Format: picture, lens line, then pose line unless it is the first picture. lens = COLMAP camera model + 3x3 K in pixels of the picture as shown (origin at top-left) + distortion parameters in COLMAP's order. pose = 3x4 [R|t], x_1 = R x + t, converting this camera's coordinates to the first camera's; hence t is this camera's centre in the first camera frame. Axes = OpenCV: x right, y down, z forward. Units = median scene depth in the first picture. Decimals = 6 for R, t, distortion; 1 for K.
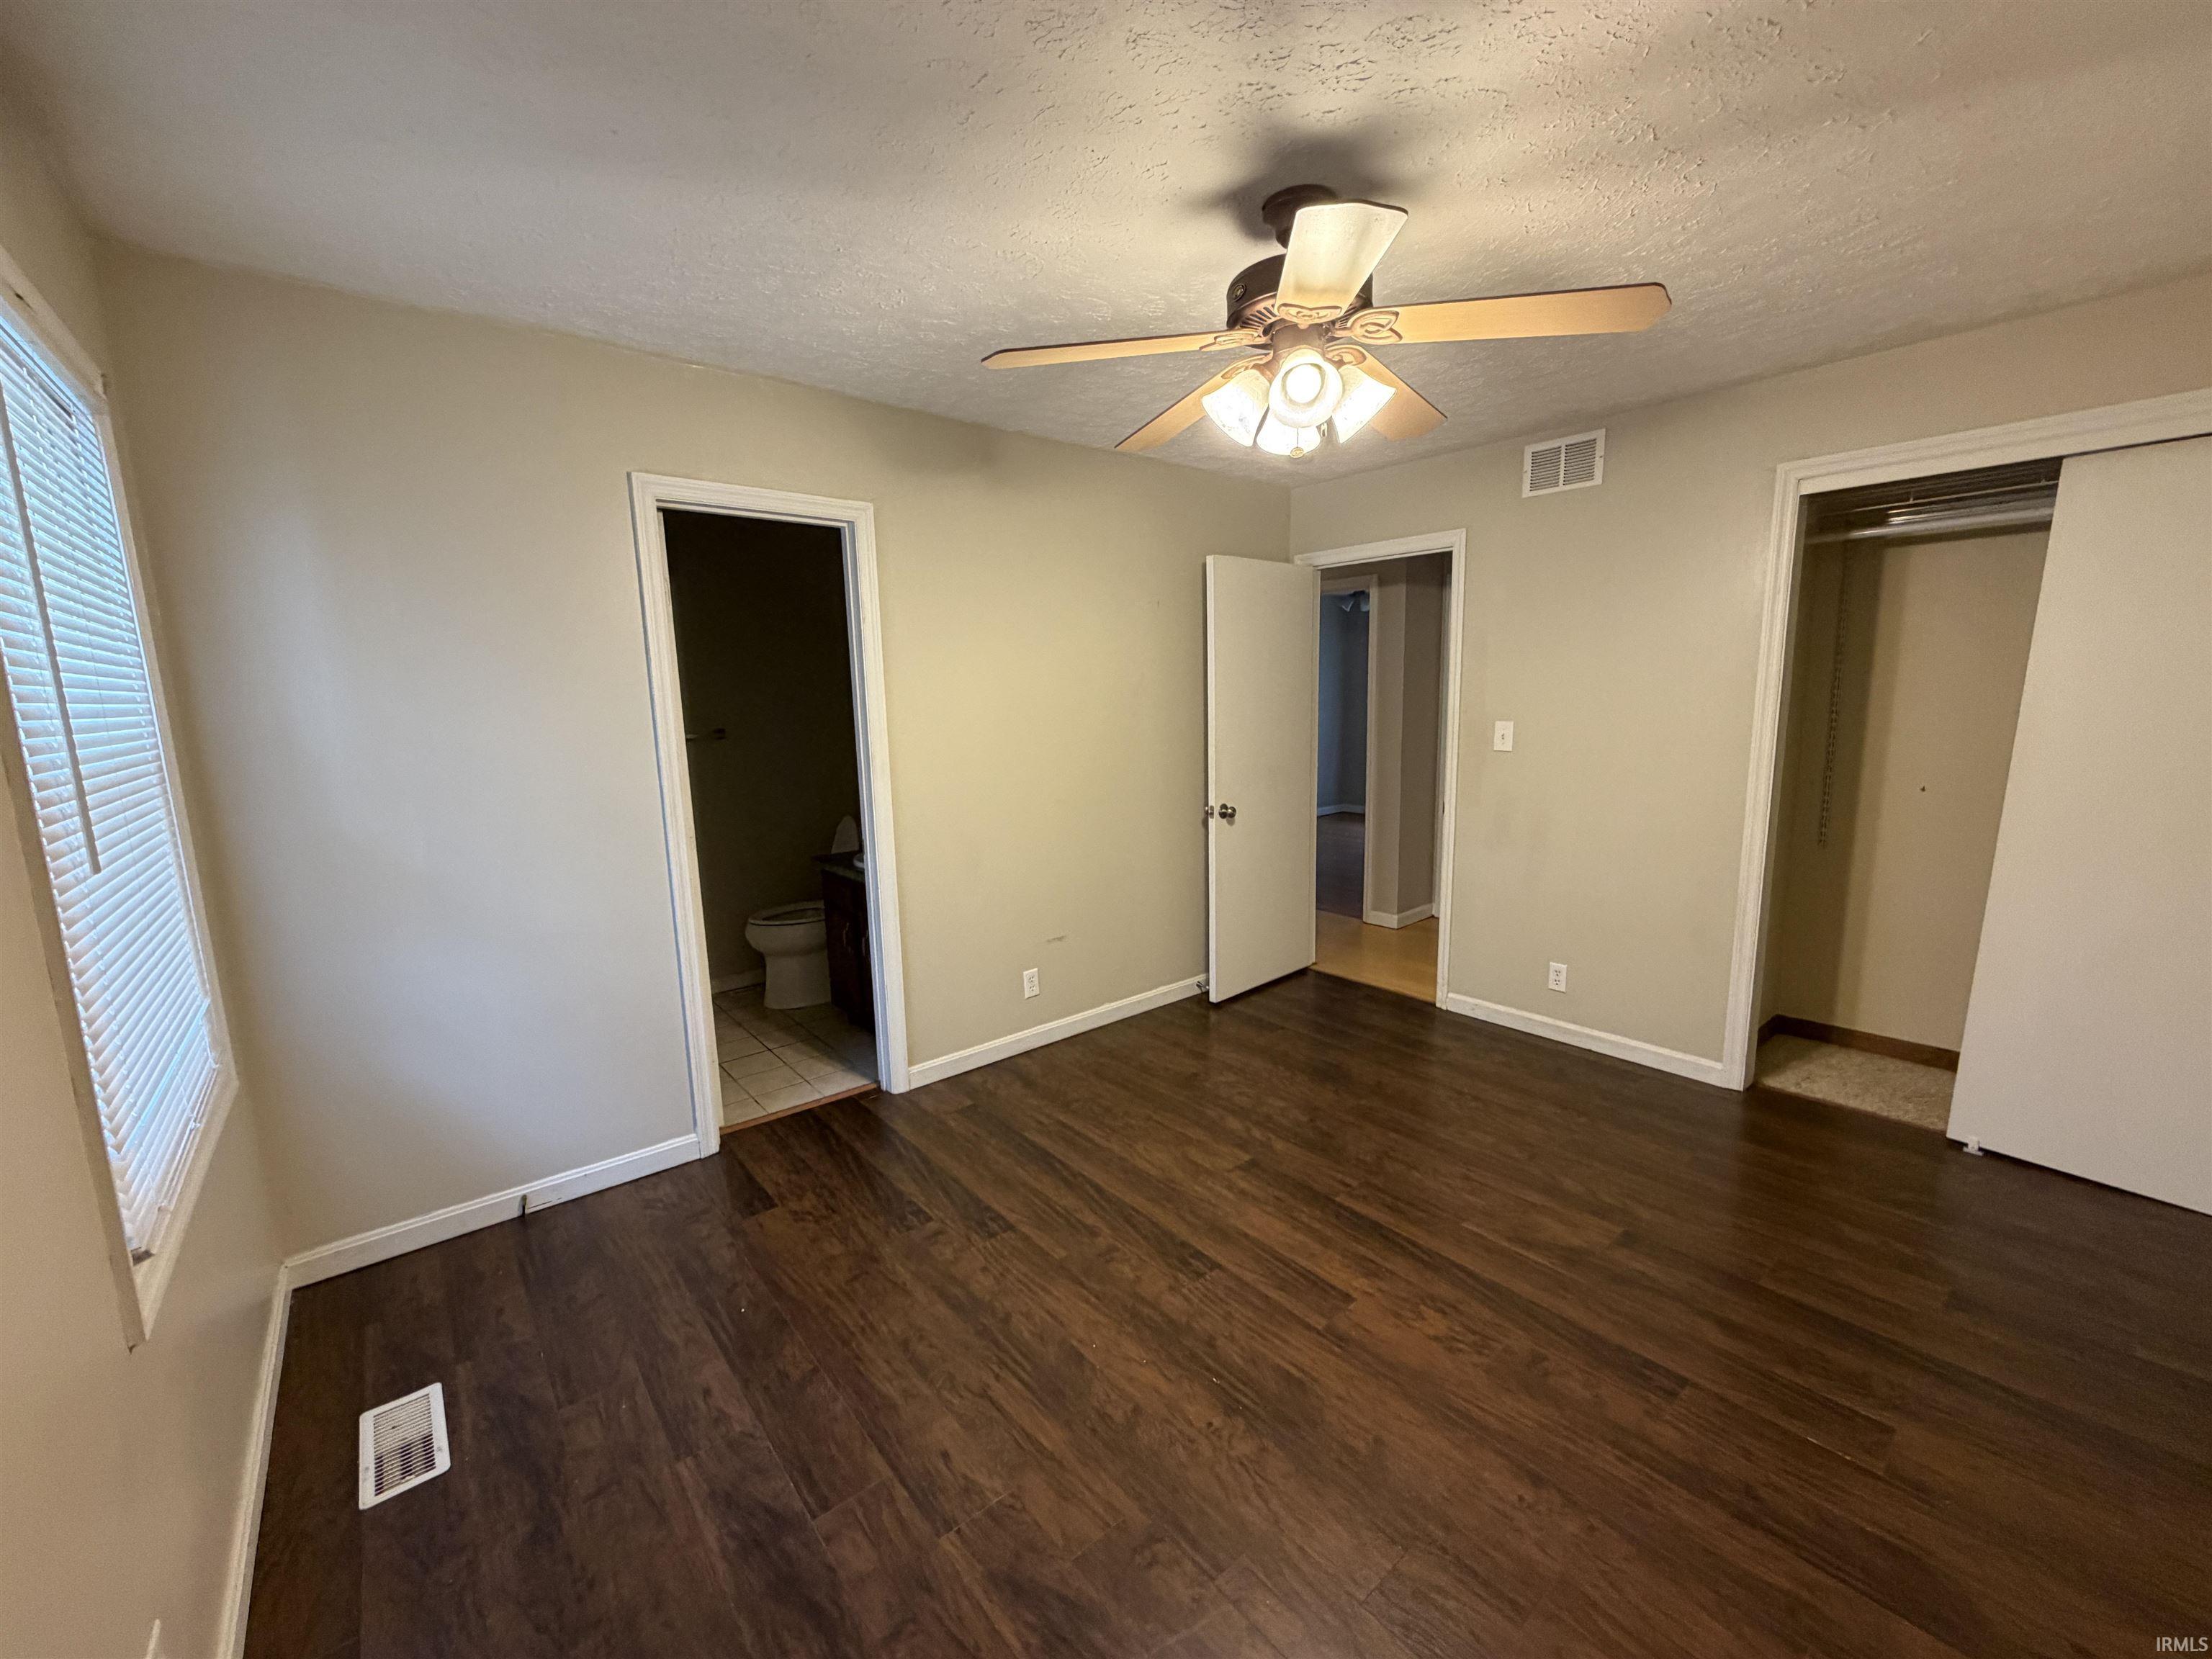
lens RADIAL K [[881.9, 0, 1100.2], [0, 881.9, 825.9], [0, 0, 1]] dist [-0.002793, -0.000010]
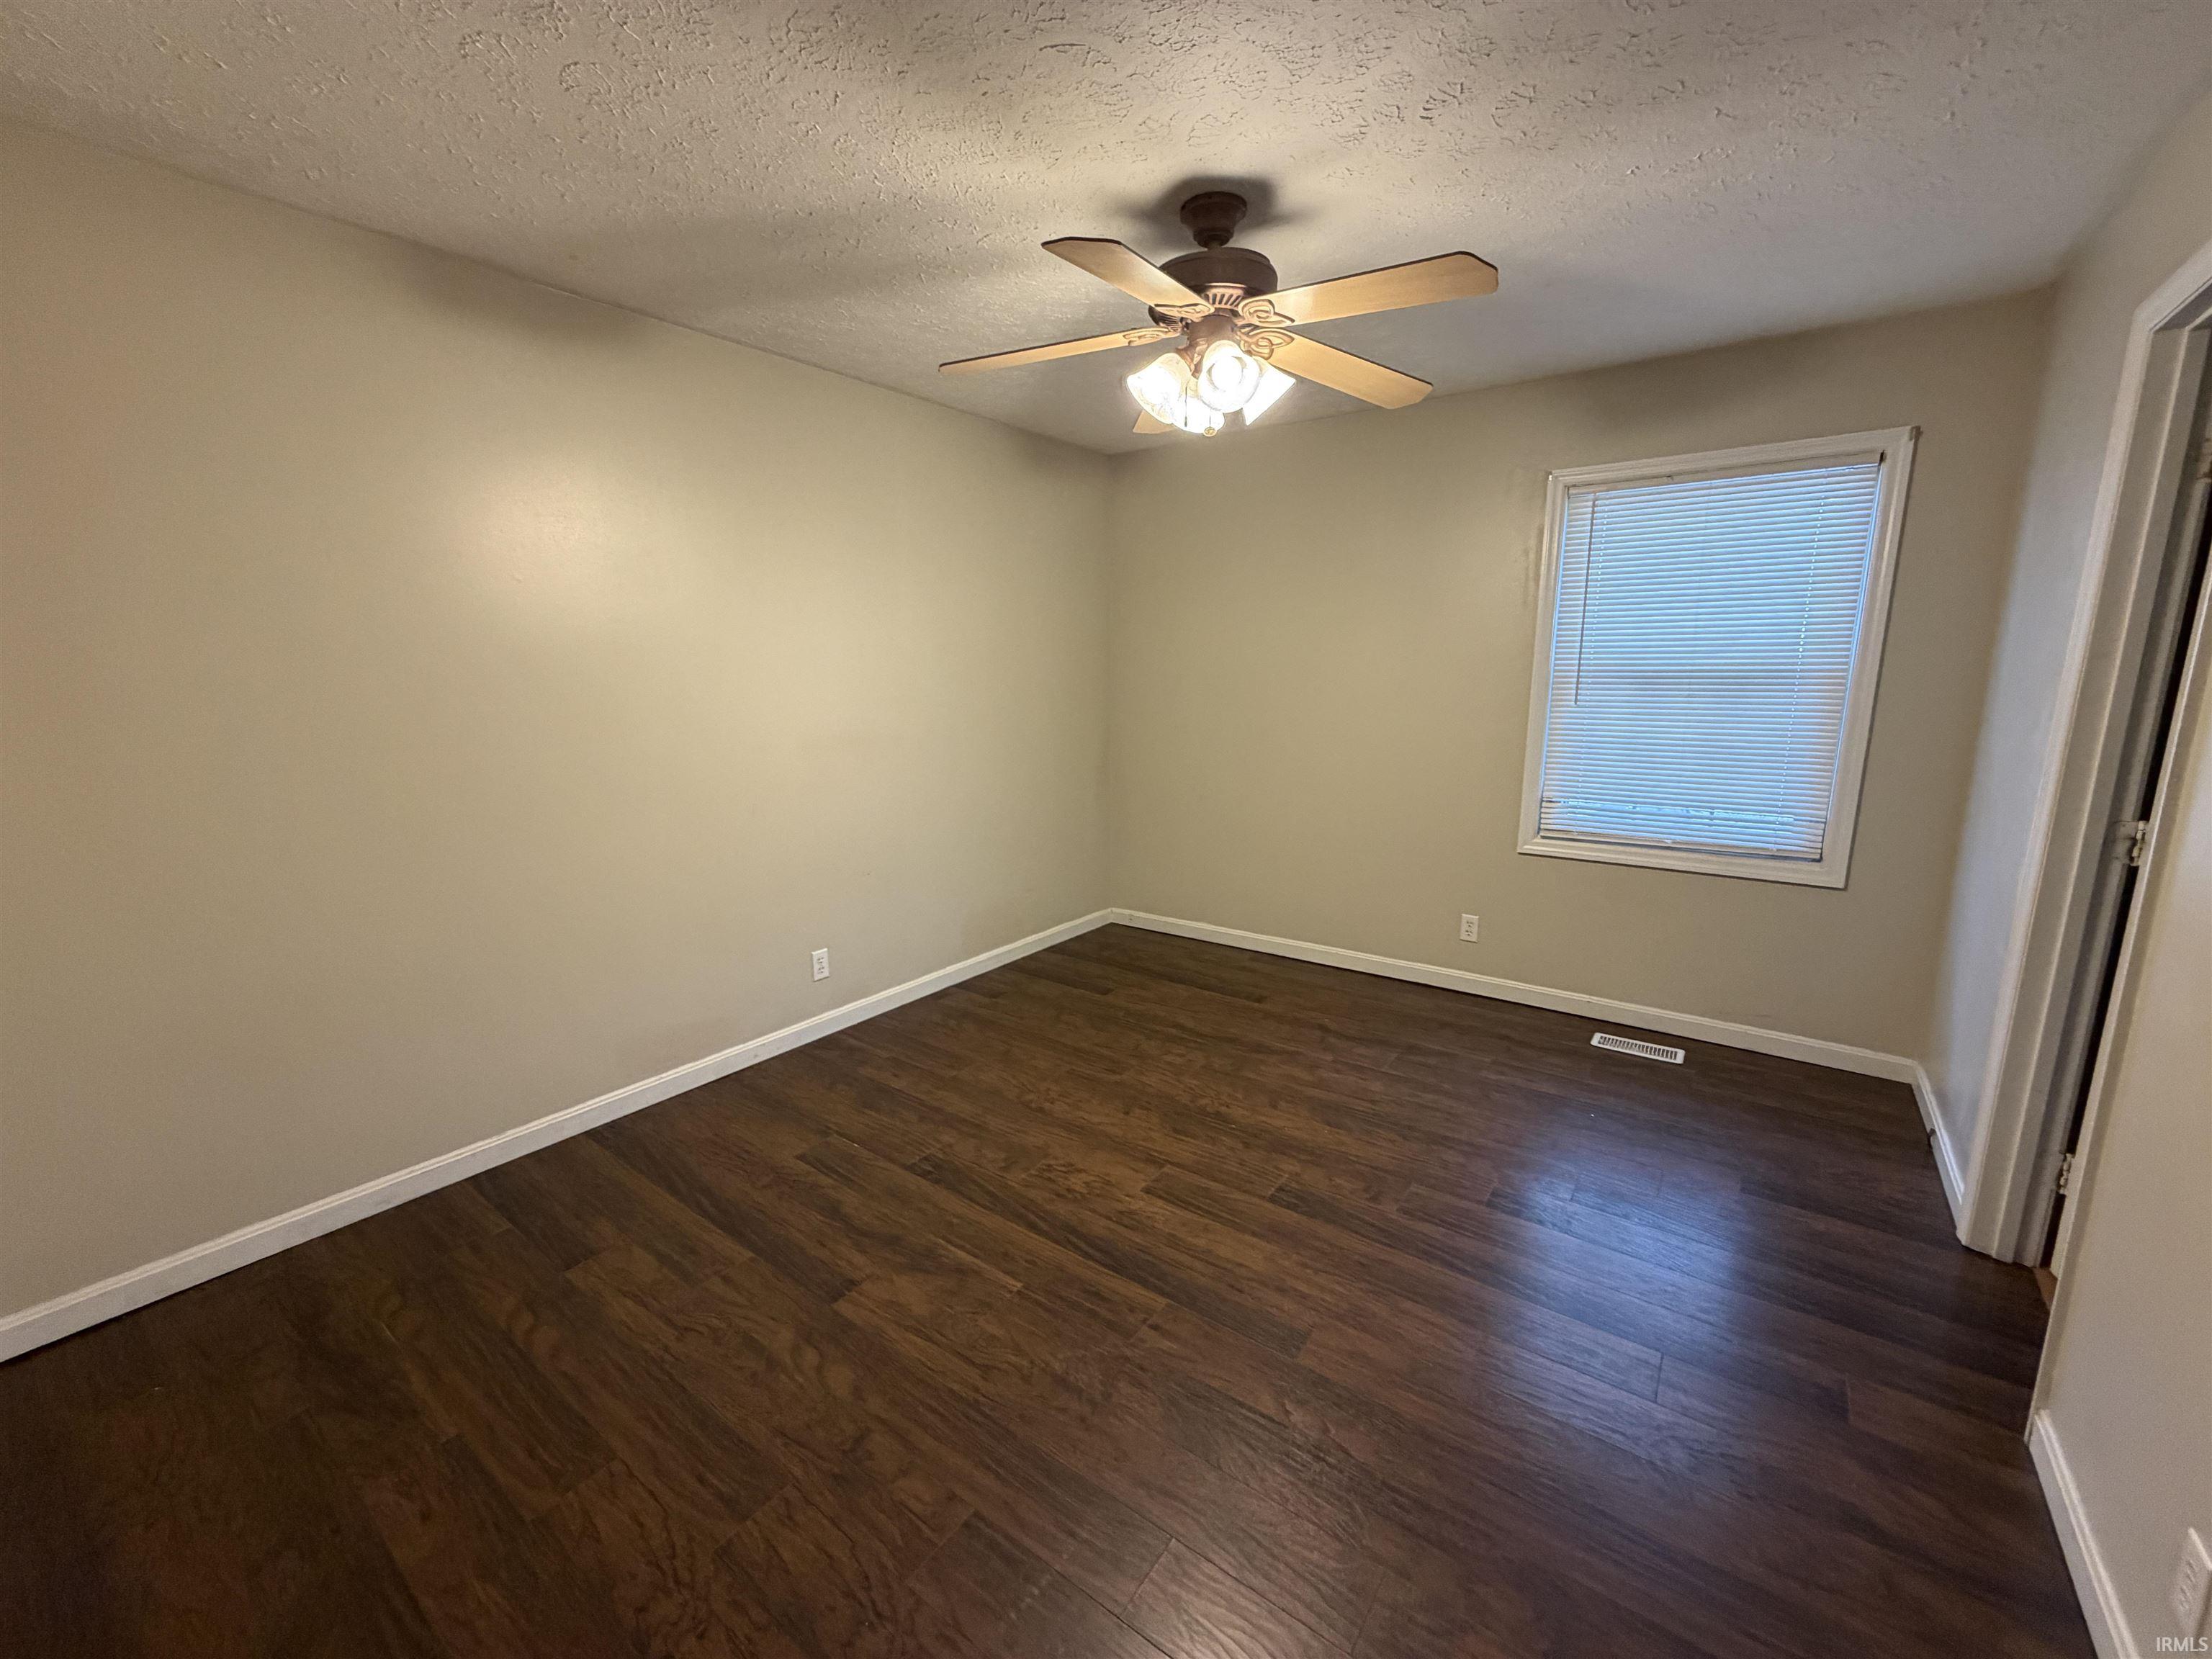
lens RADIAL K [[881.9, 0, 1112.4], [0, 881.9, 845.0], [0, 0, 1]] dist [-0.002793, -0.000010]
pose [[-0.967889, 0.079264, -0.238556, 0.556136], [-0.009087, 0.937334, 0.348313, -0.269843], [0.251215, 0.339296, -0.906515, 1.849407]]
